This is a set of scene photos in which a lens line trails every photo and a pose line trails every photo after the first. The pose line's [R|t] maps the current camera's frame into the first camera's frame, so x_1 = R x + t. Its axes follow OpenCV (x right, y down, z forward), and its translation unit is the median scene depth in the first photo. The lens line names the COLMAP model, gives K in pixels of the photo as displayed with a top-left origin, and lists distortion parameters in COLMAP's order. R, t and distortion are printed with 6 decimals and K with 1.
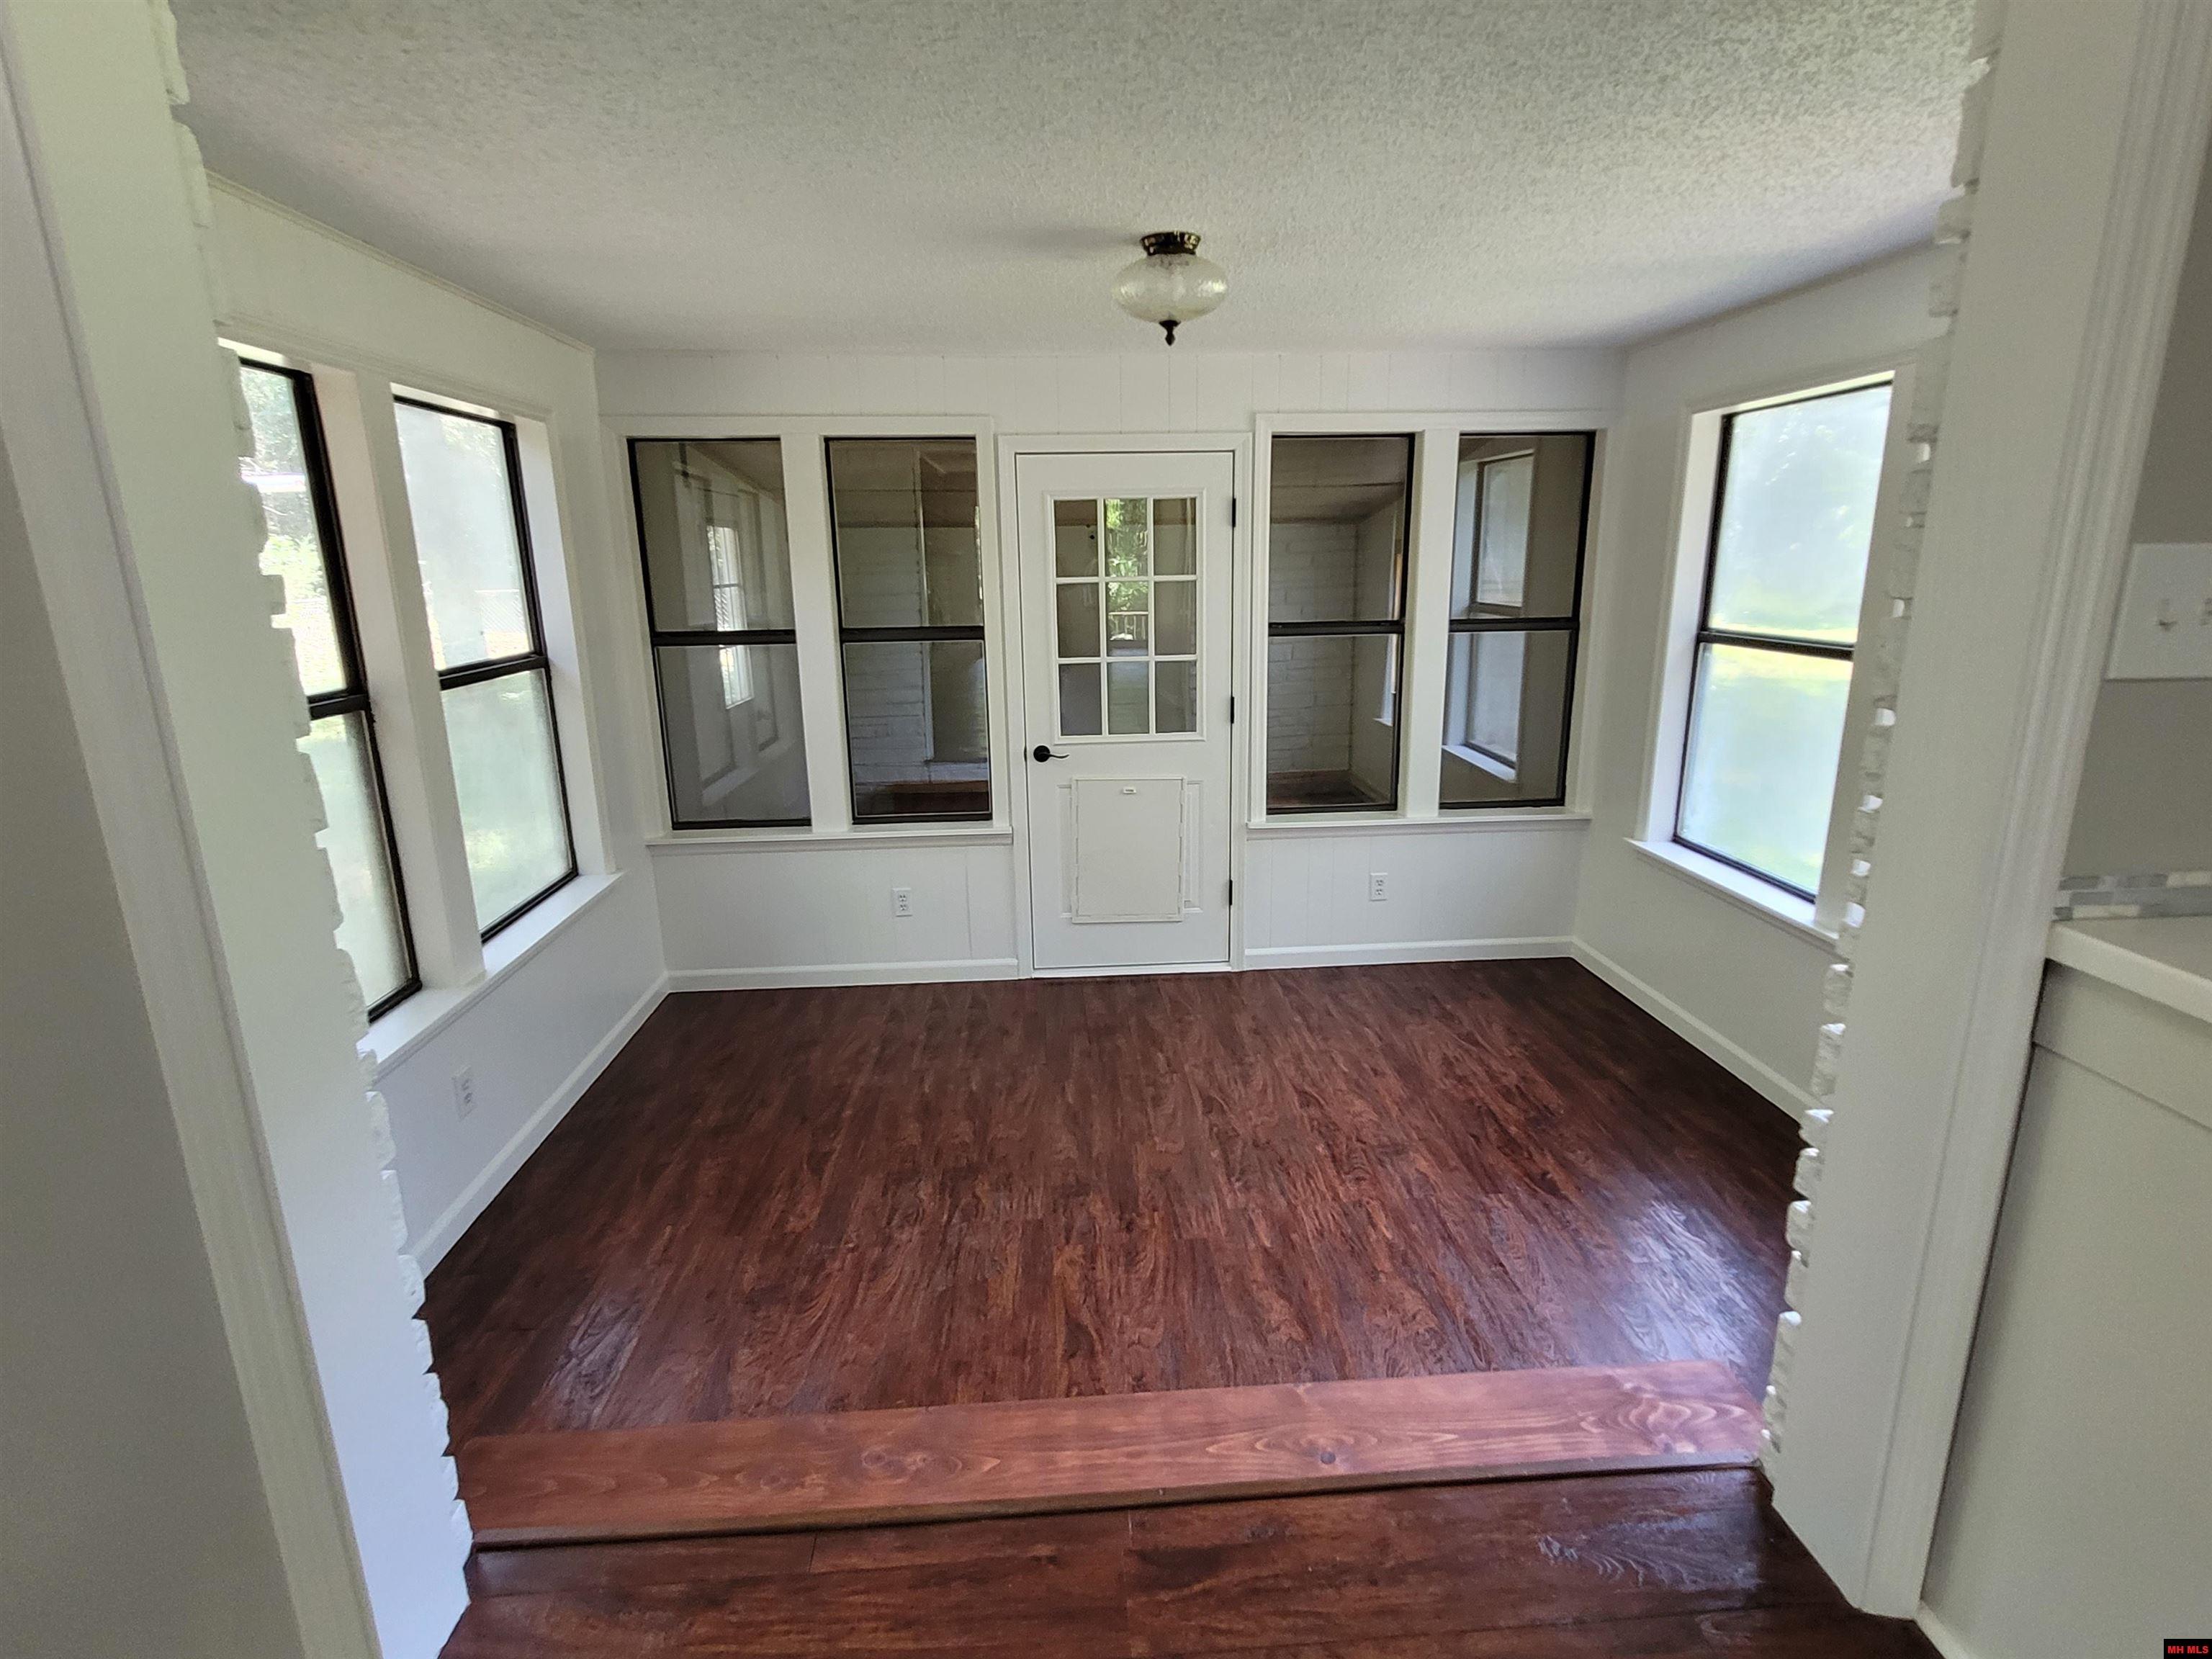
lens RADIAL K [[1097.9, 0, 1106.0], [0, 1097.9, 829.5], [0, 0, 1]] dist [-0.000243, -0.000686]
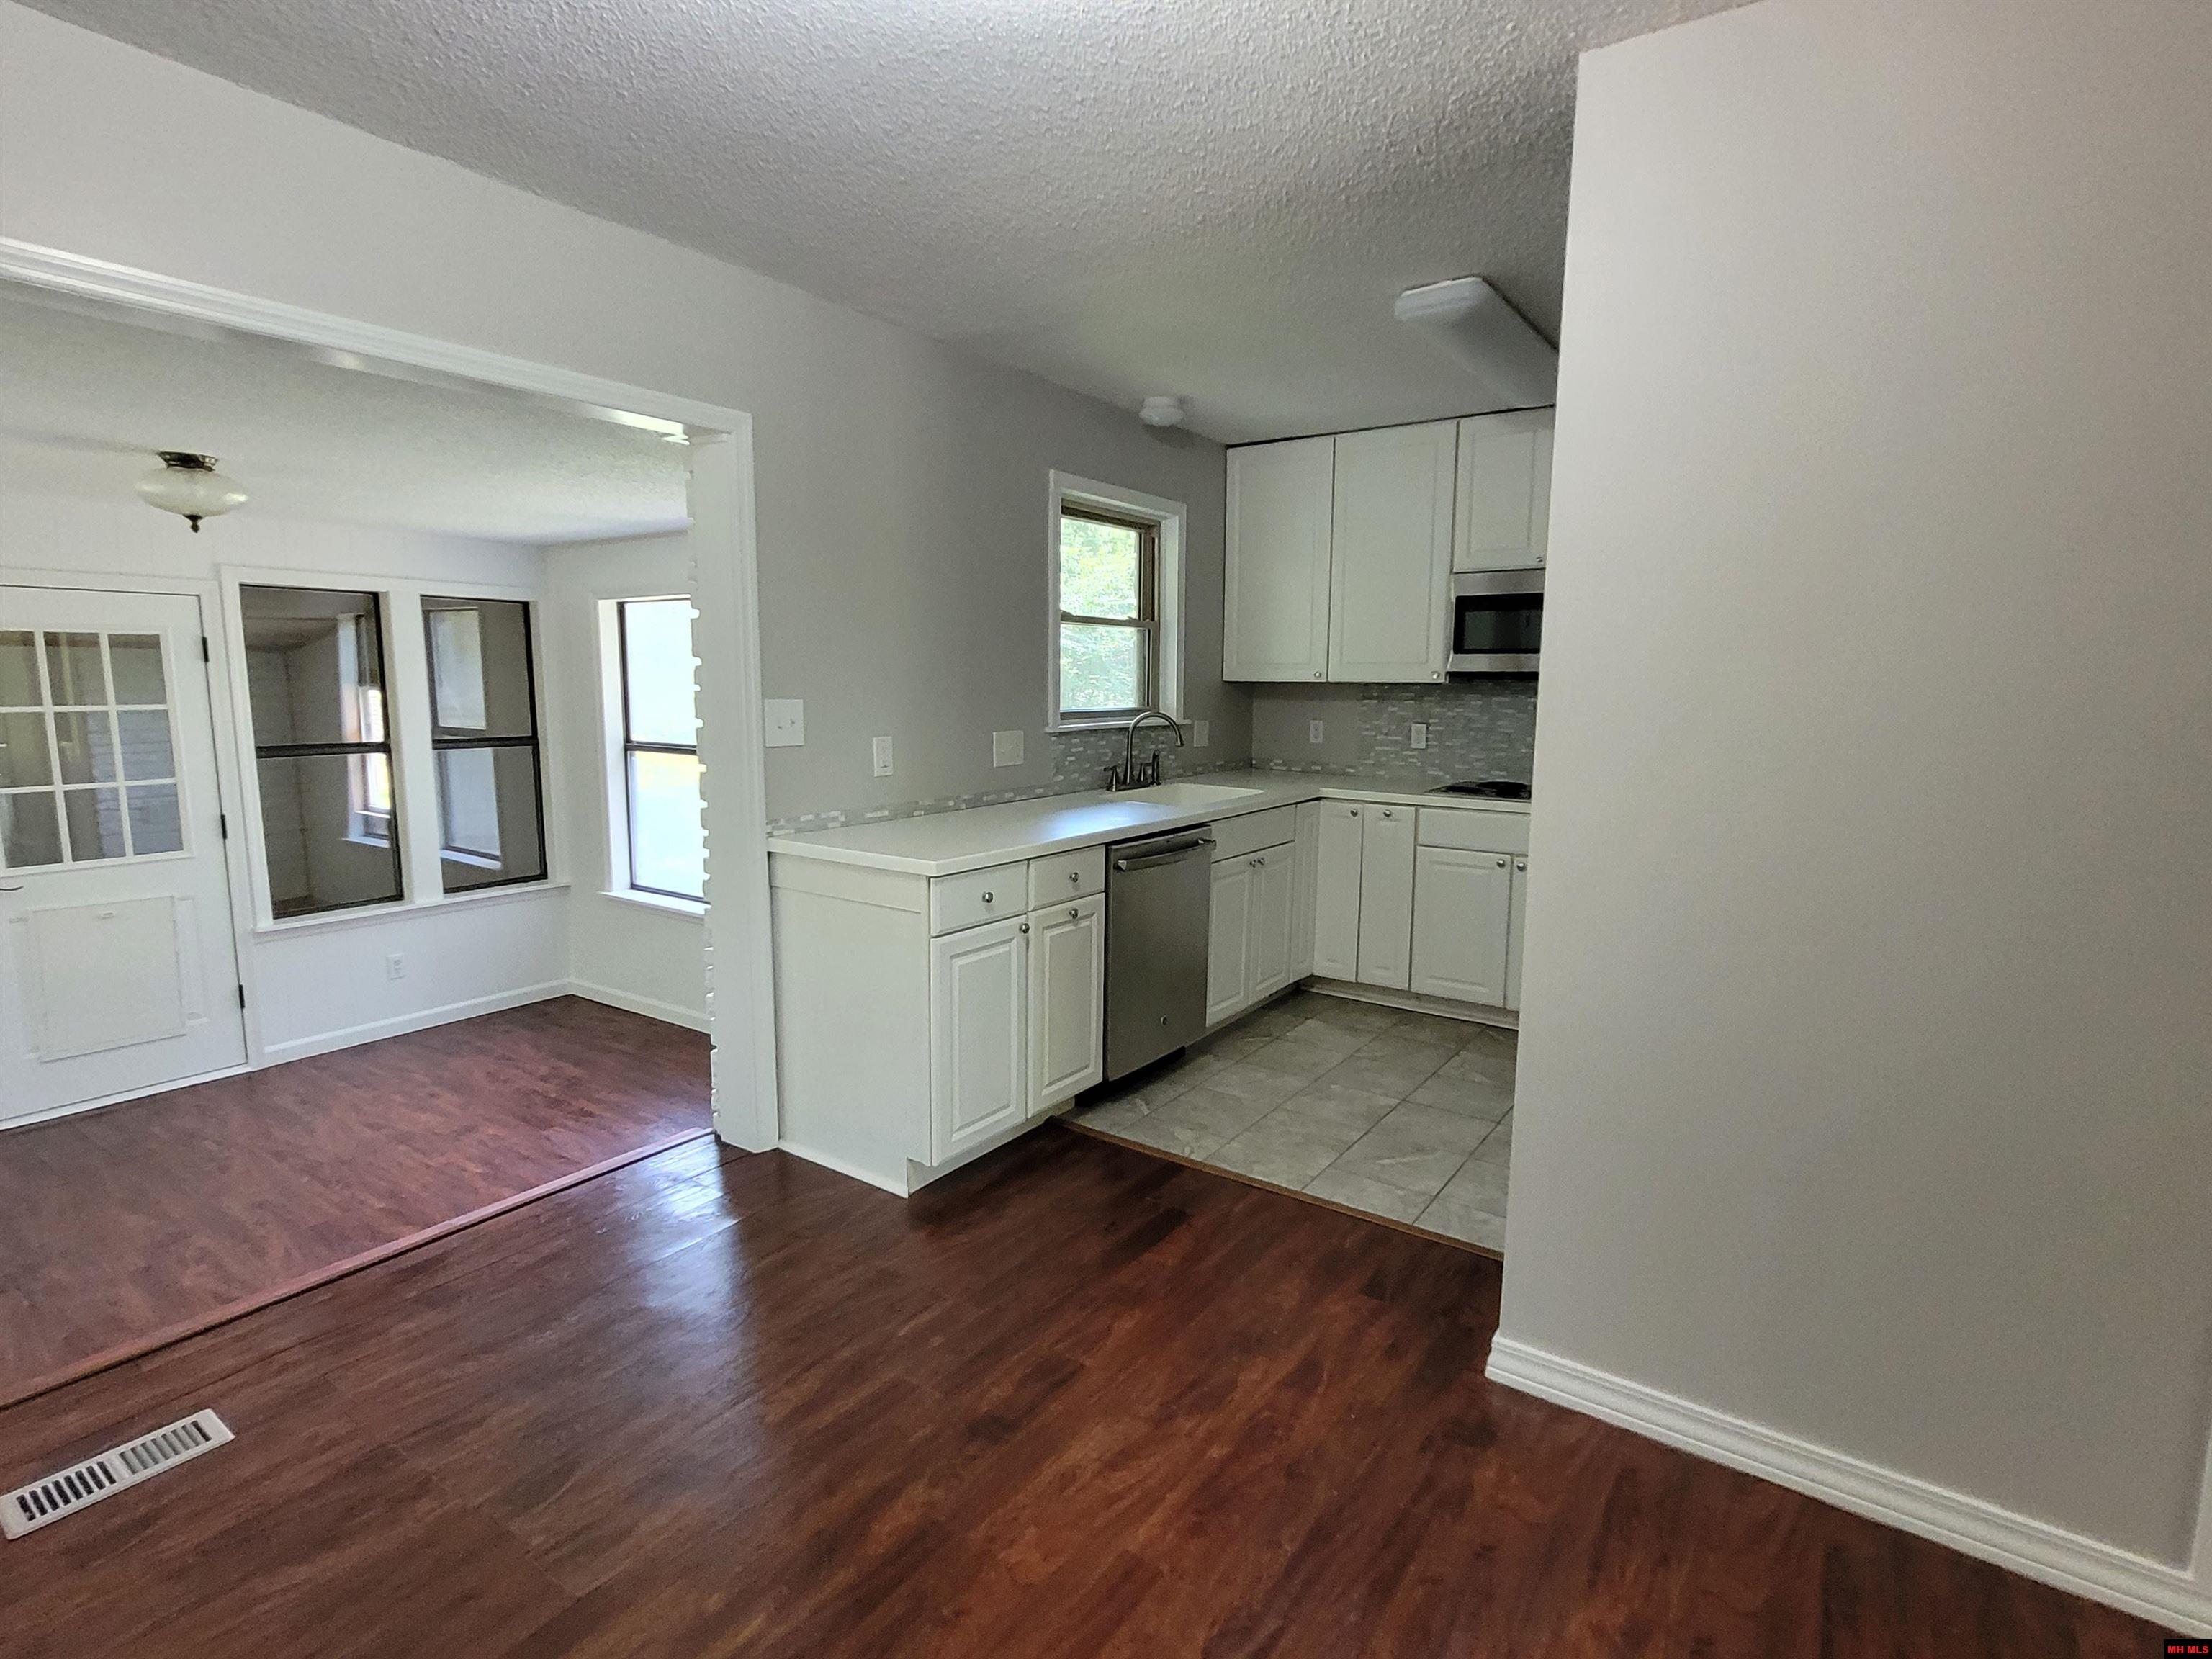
lens RADIAL K [[1097.9, 0, 1106.0], [0, 1097.9, 829.5], [0, 0, 1]] dist [-0.000243, -0.000686]
pose [[0.623304, -0.086733, 0.777155, -0.197188], [0.172384, 0.984621, -0.028370, 0.080550], [-0.762743, 0.151652, 0.628670, -0.371579]]
